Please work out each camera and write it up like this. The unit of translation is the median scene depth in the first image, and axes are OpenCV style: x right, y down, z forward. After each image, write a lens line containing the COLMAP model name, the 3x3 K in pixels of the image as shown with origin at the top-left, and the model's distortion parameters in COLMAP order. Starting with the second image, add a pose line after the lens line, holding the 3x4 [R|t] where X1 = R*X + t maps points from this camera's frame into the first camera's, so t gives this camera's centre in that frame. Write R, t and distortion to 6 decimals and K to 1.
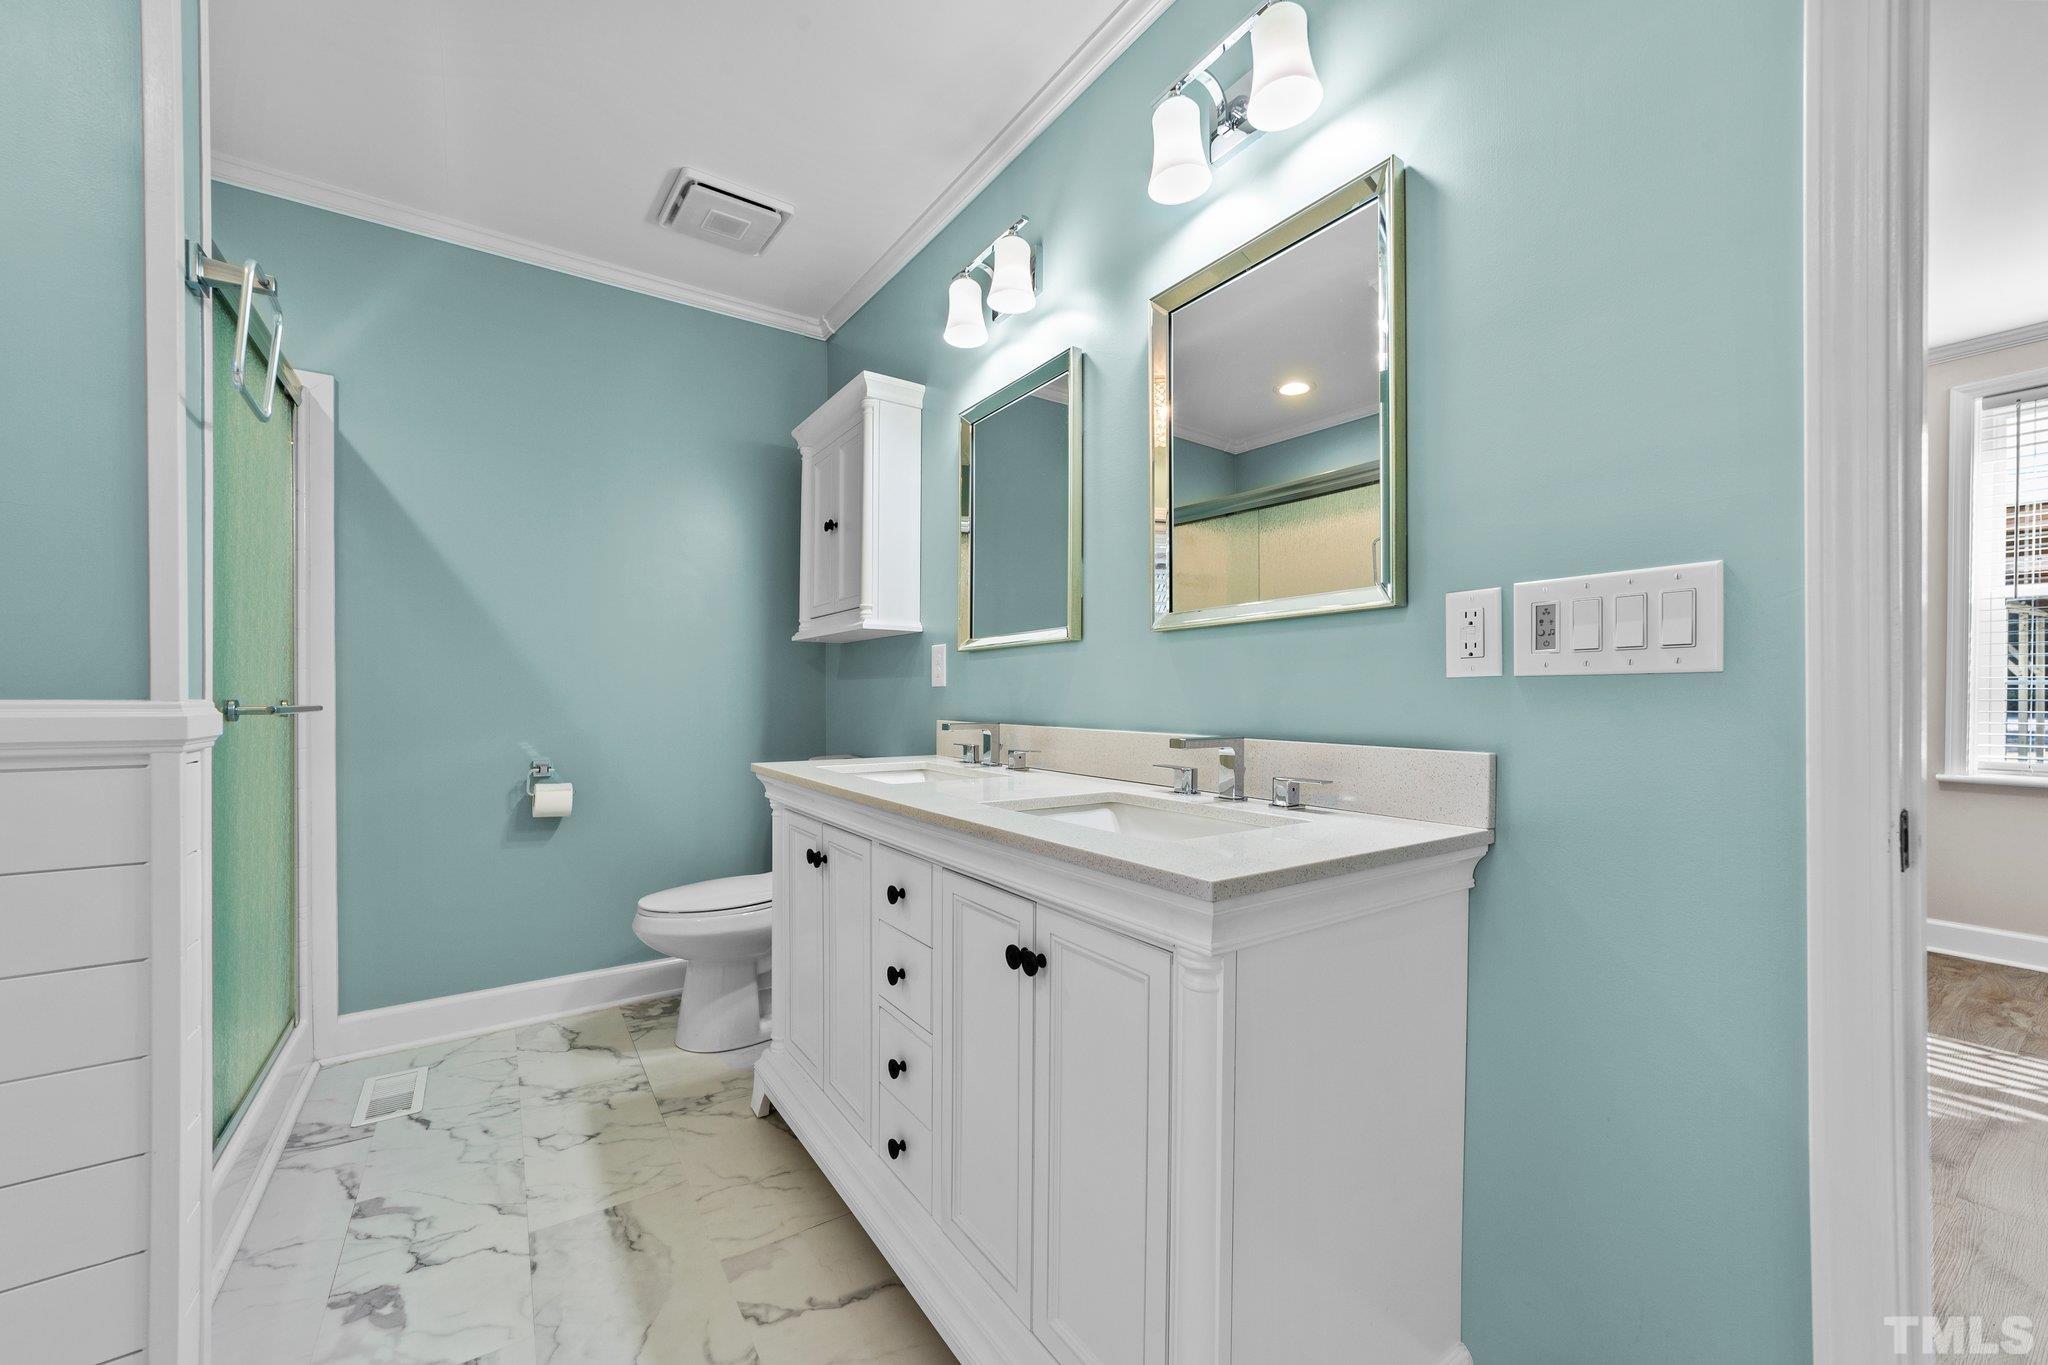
lens RADIAL K [[791.1, 0, 1023.6], [0, 791.1, 701.1], [0, 0, 1]] dist [-0.016894, 0.008401]
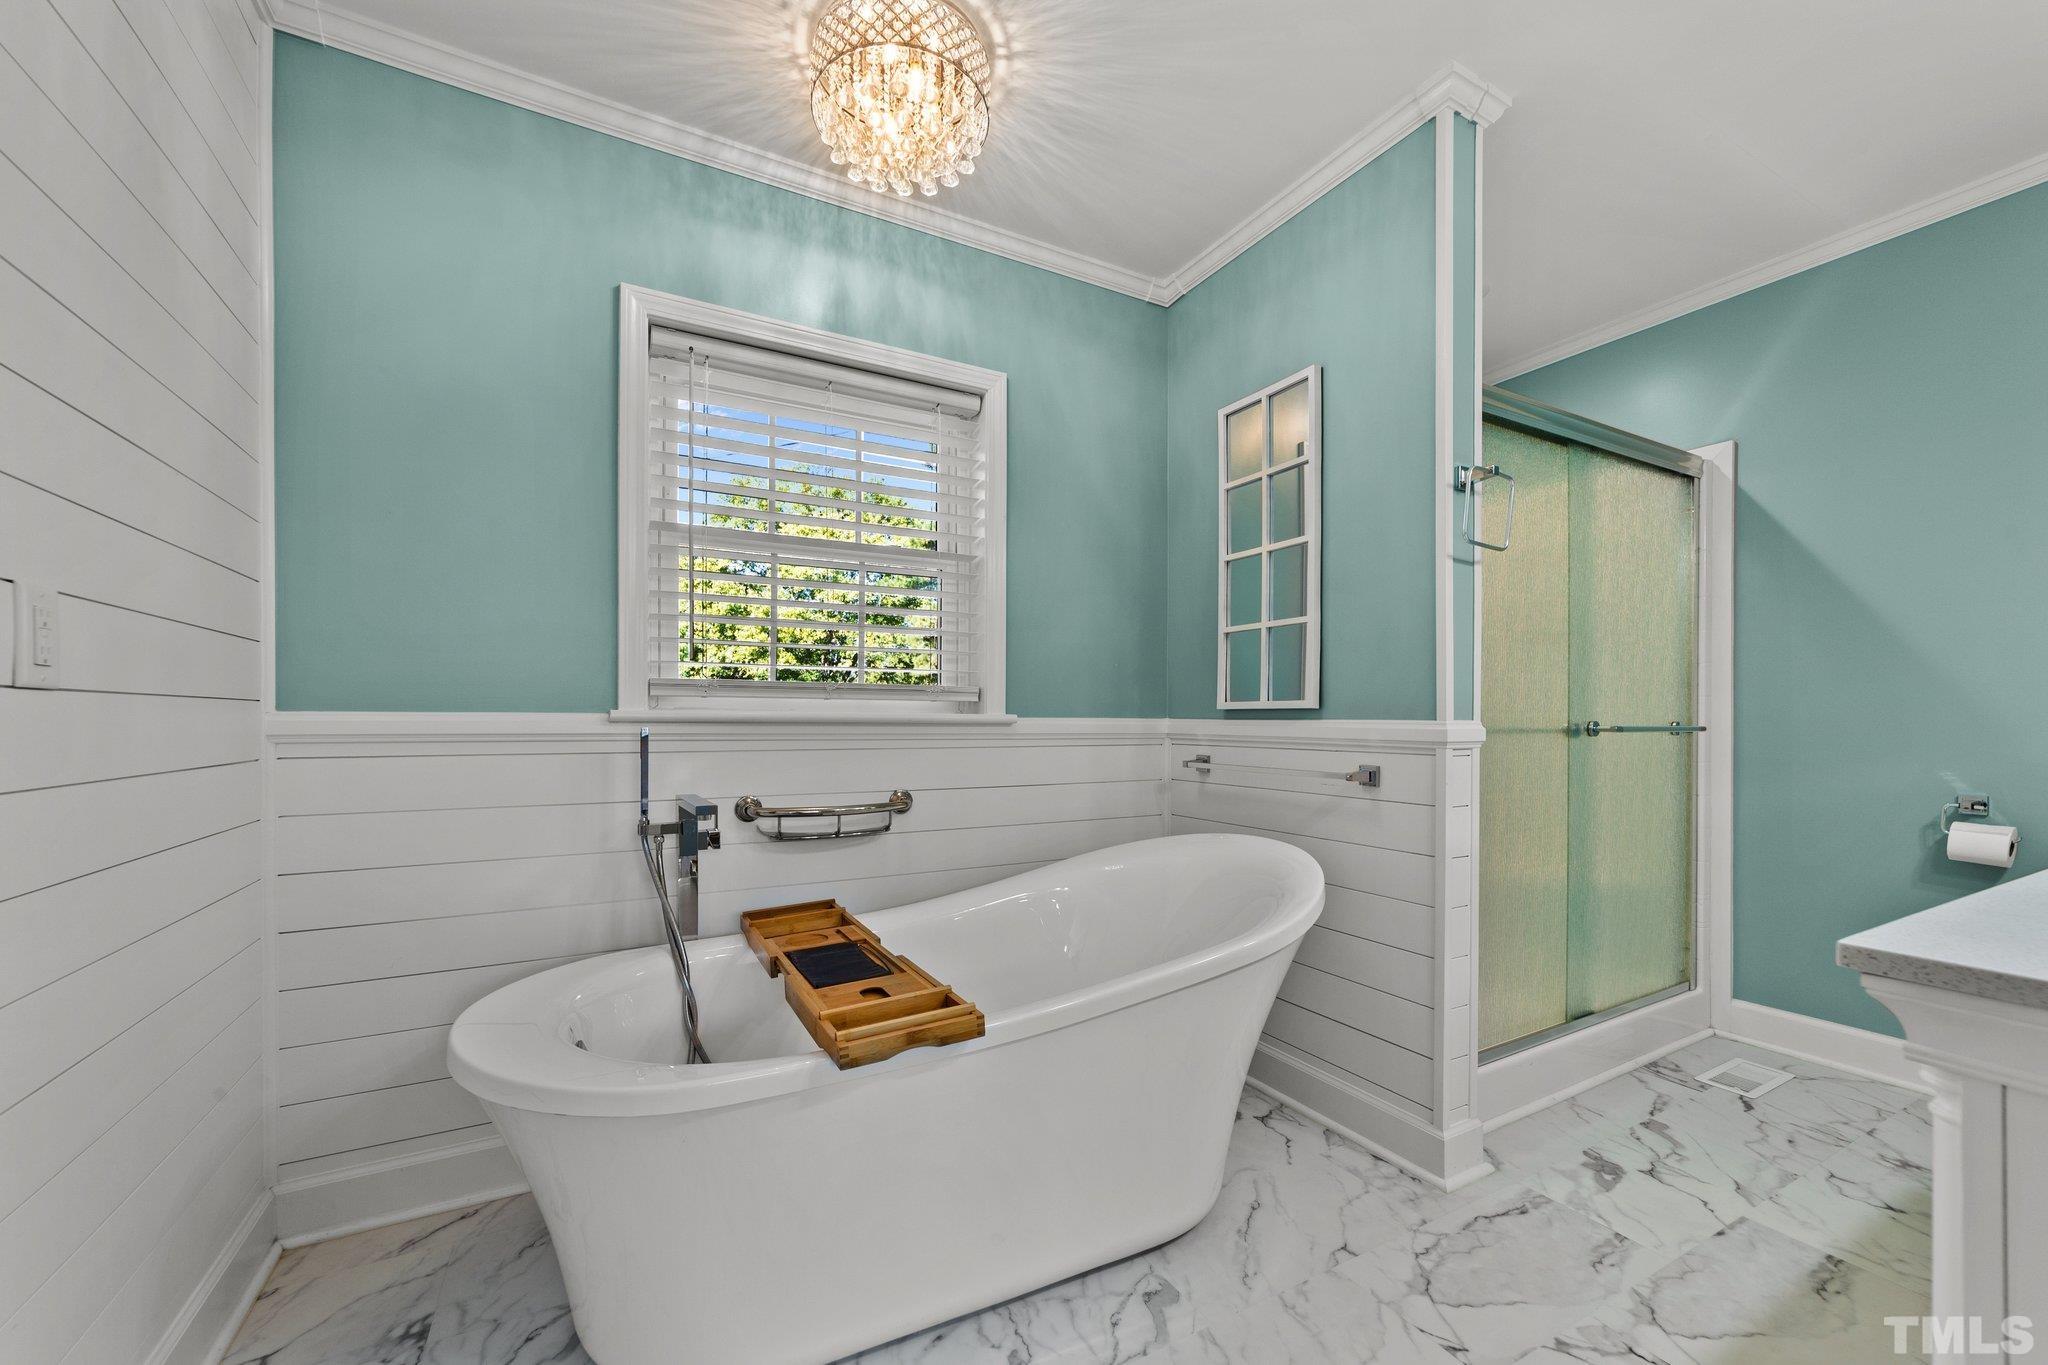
lens RADIAL K [[791.1, 0, 1023.6], [0, 791.1, 701.1], [0, 0, 1]] dist [-0.016894, 0.008401]
pose [[-0.089384, -0.020216, -0.995792, 0.464659], [-0.007523, 0.999779, -0.019621, -0.001576], [0.995969, 0.005738, -0.089517, 0.090509]]
